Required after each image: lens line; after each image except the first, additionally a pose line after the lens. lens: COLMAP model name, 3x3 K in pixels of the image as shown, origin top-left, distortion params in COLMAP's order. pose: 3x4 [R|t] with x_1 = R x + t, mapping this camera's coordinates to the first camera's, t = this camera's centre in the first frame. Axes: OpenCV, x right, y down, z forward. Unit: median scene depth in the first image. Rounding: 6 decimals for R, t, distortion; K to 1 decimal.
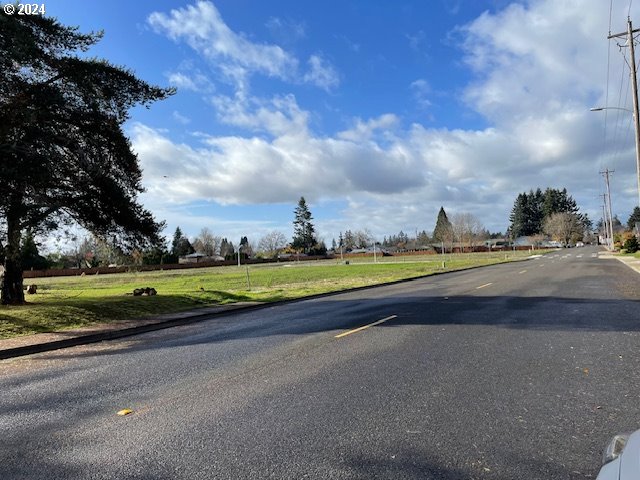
lens RADIAL K [[541.6, 0, 317.1], [0, 541.6, 238.3], [0, 0, 1]] dist [0.017477, -0.003006]
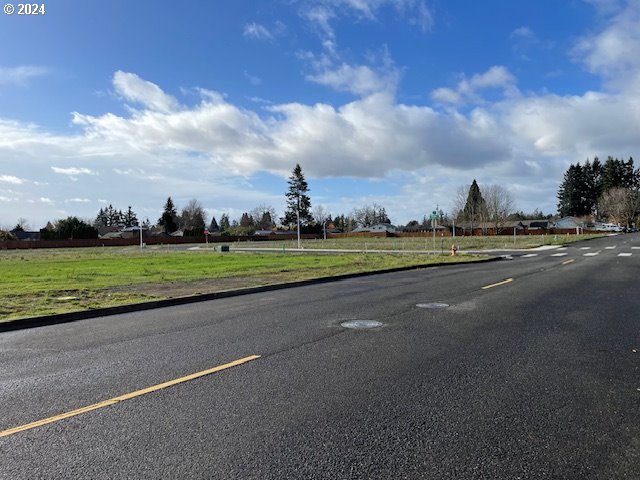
lens RADIAL K [[581.2, 0, 322.3], [0, 581.2, 241.0], [0, 0, 1]] dist [0.022665, 0.000000]
pose [[0.992304, 0.028049, -0.120609, 0.111801], [-0.022535, 0.998648, 0.046835, -0.000114], [0.121760, -0.043757, 0.991595, 0.084880]]
